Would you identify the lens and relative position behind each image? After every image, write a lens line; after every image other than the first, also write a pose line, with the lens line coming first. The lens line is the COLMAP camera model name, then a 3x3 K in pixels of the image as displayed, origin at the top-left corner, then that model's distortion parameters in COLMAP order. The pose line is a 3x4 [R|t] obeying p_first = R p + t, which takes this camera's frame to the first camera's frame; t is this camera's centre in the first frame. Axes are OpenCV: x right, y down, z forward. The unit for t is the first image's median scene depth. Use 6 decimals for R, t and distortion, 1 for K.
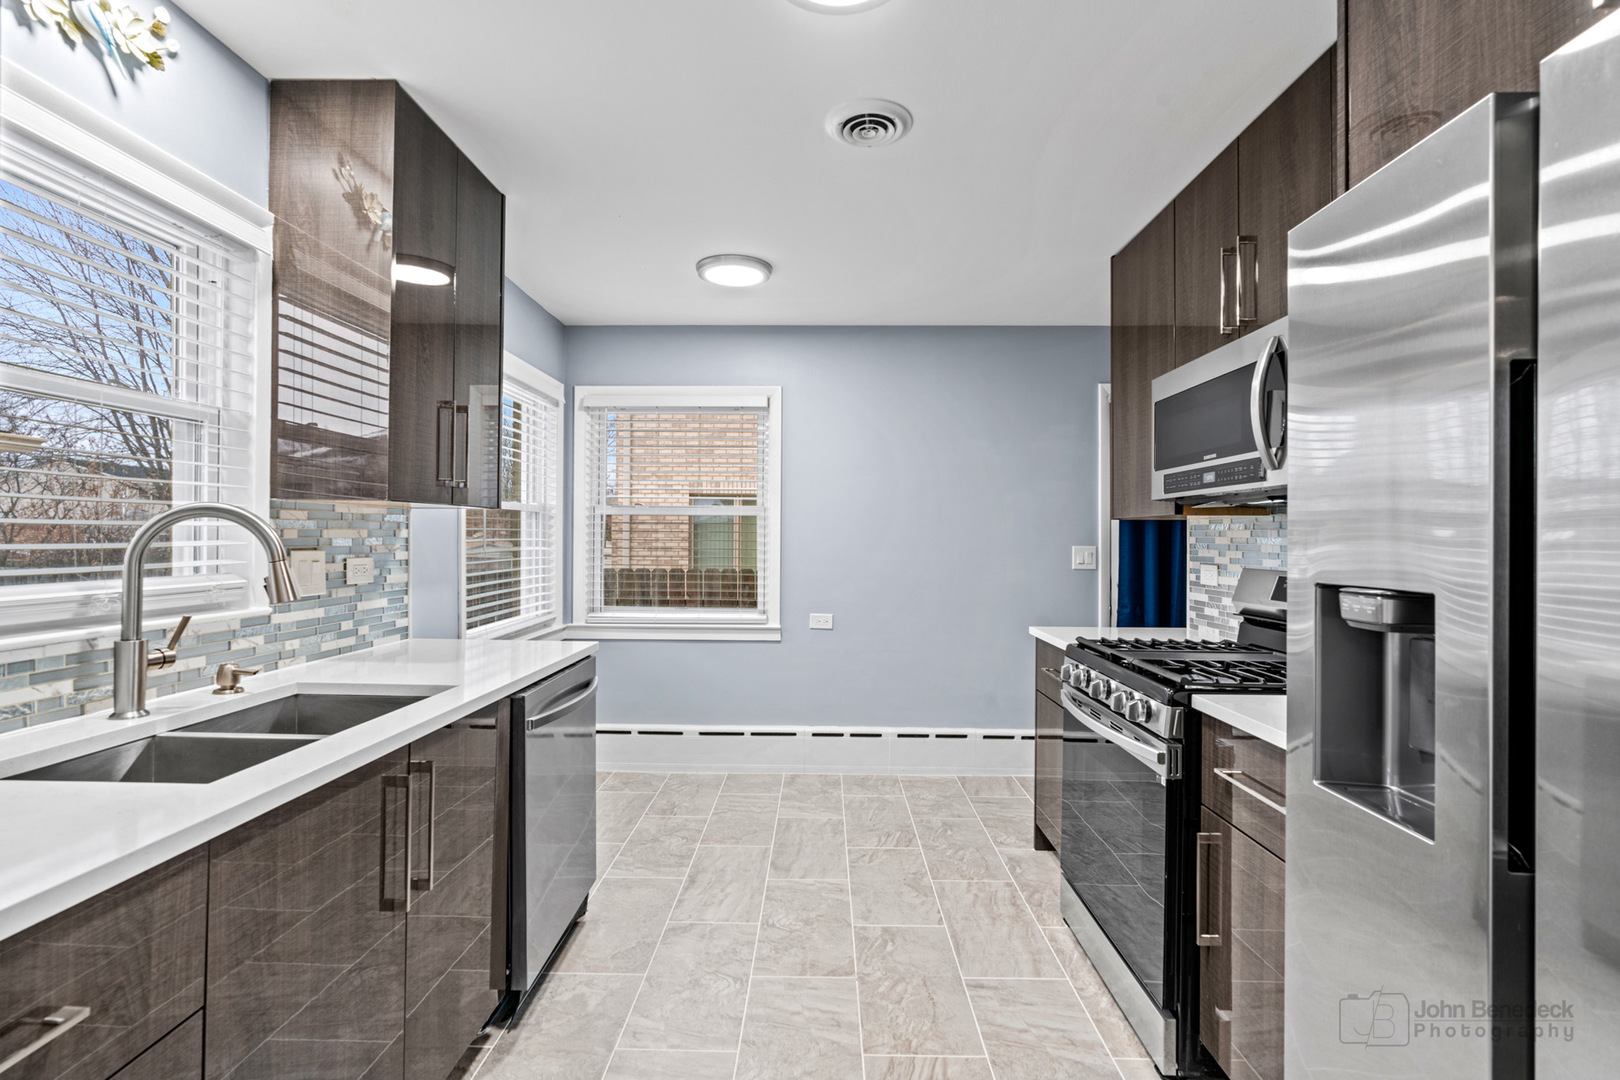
lens RADIAL K [[740.1, 0, 810.7], [0, 740.1, 529.6], [0, 0, 1]] dist [-0.006622, 0.000514]
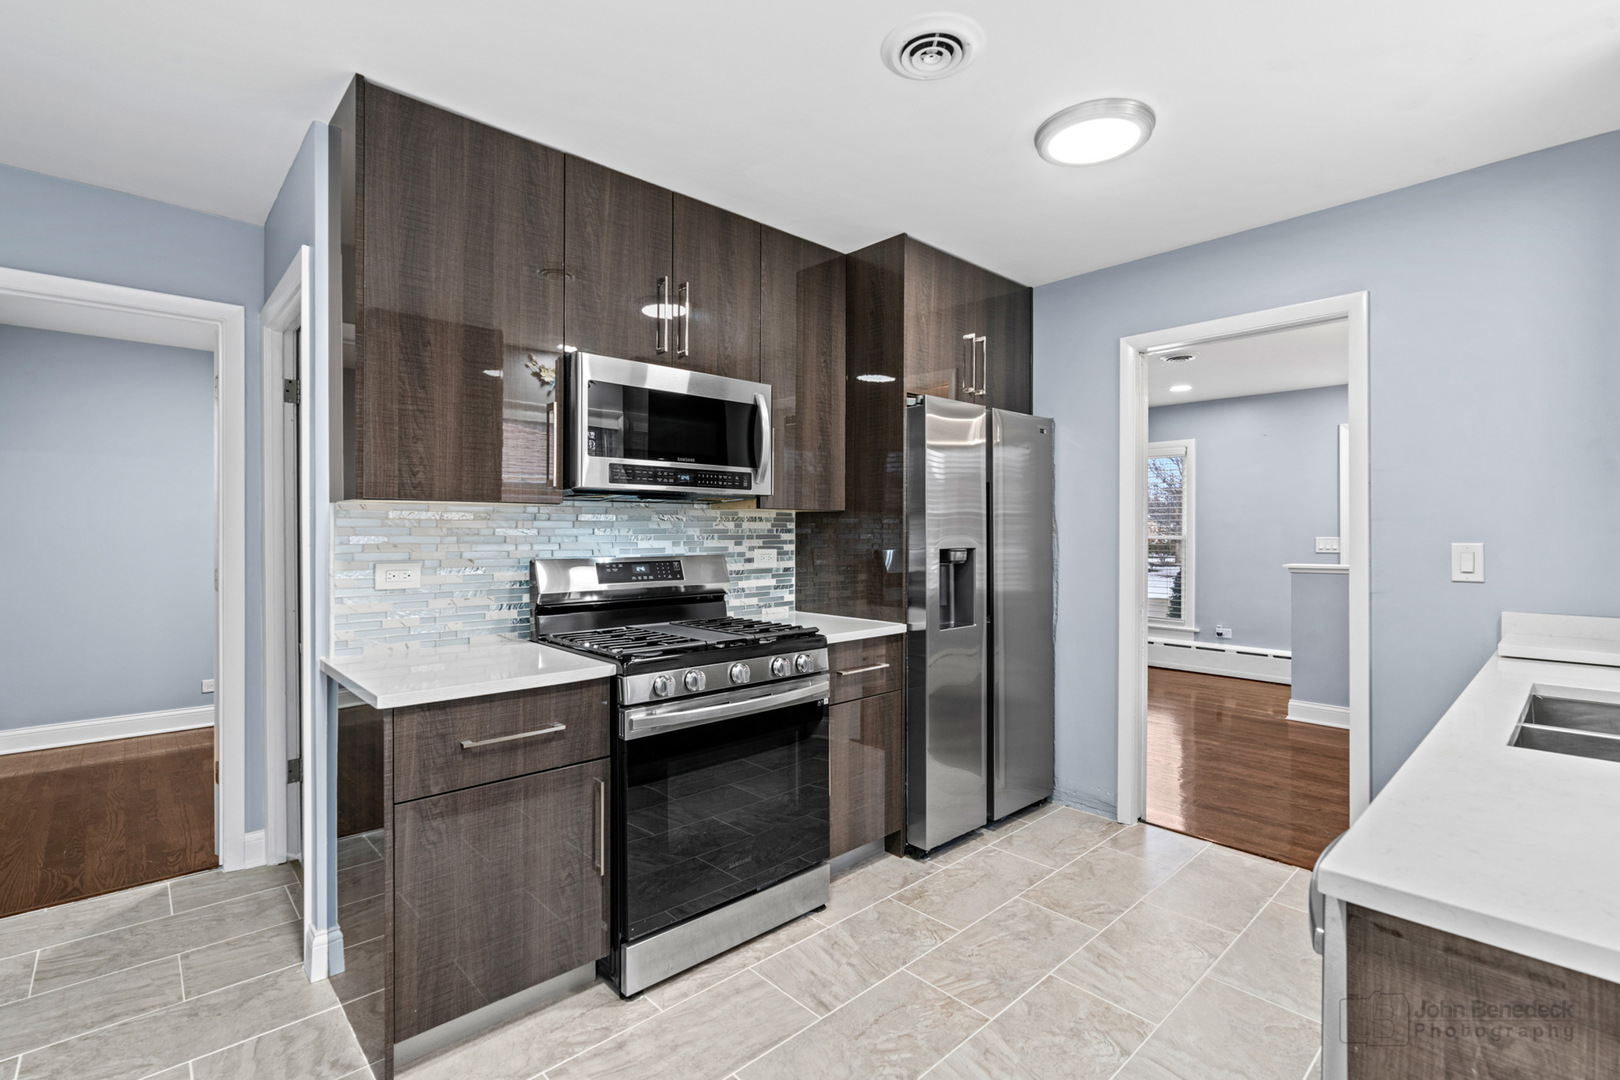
lens RADIAL K [[740.1, 0, 810.7], [0, 740.1, 529.6], [0, 0, 1]] dist [-0.006622, 0.000514]
pose [[-0.694577, -0.008710, 0.719366, -0.367953], [-0.015449, 0.999877, -0.002810, 0.009858], [-0.719253, -0.013066, -0.694626, 1.406649]]
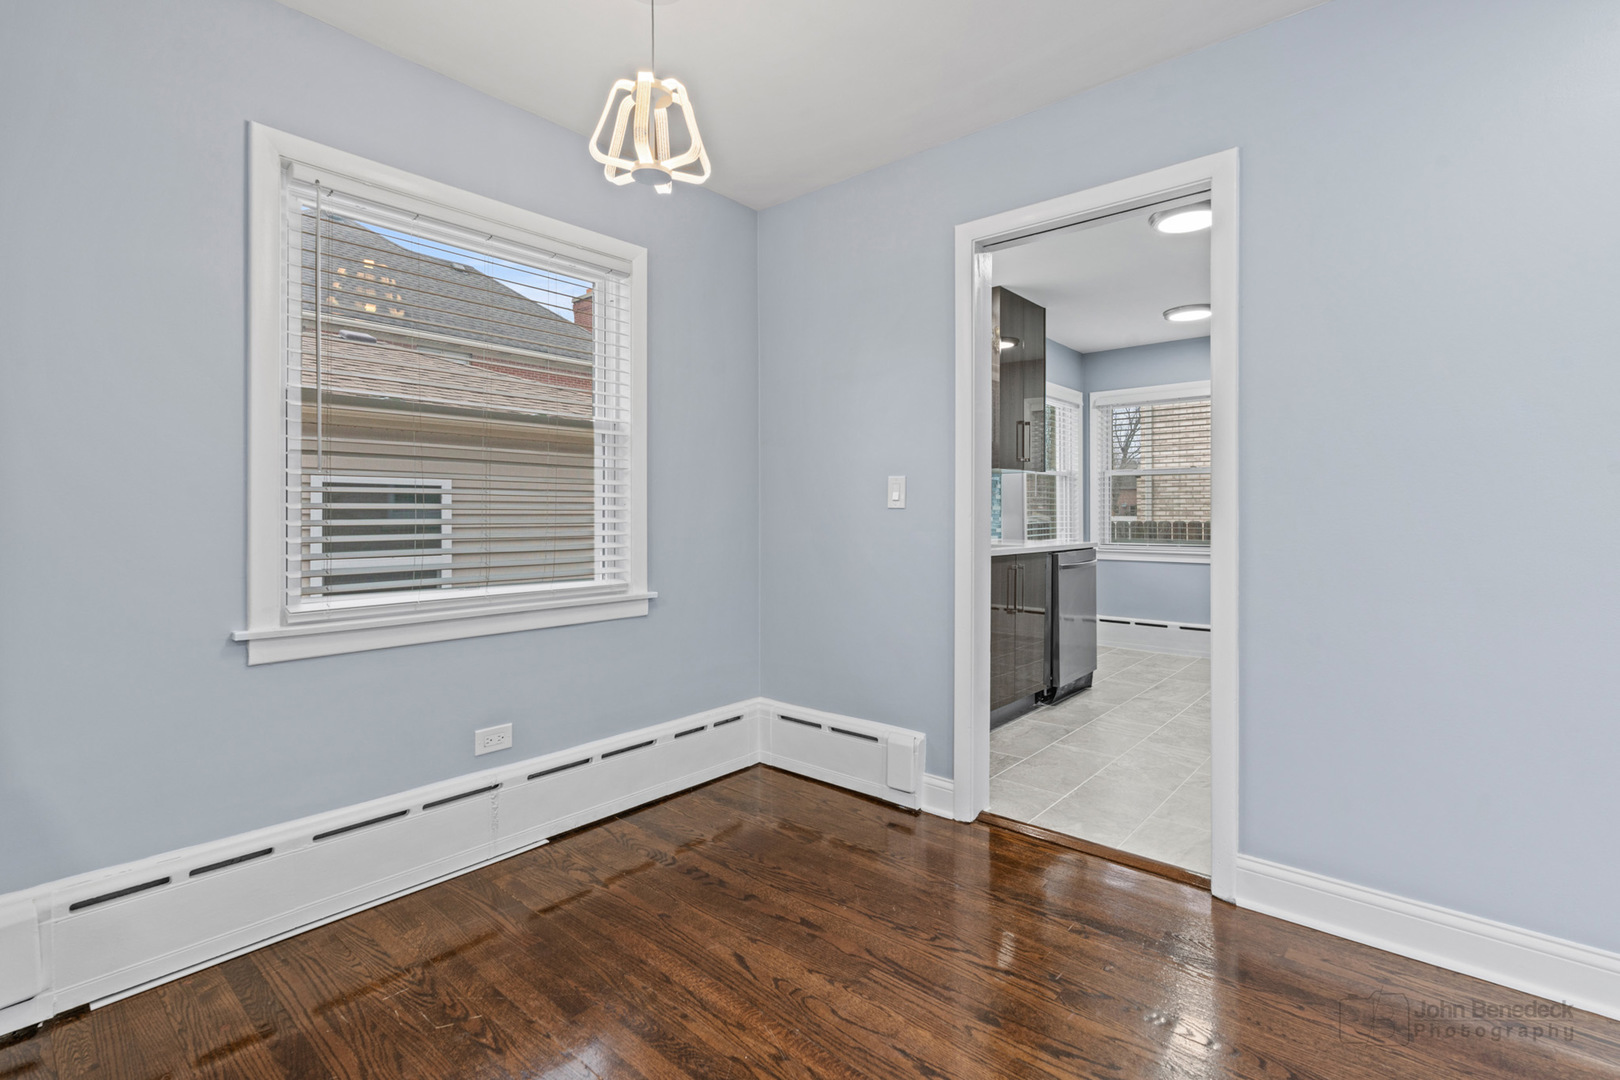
lens RADIAL K [[740.1, 0, 810.7], [0, 740.1, 529.6], [0, 0, 1]] dist [-0.006622, 0.000514]
pose [[0.768319, 0.003565, -0.640058, 0.342452], [0.016210, 0.999555, 0.025025, 0.064053], [0.639862, -0.029603, 0.767919, -0.871970]]
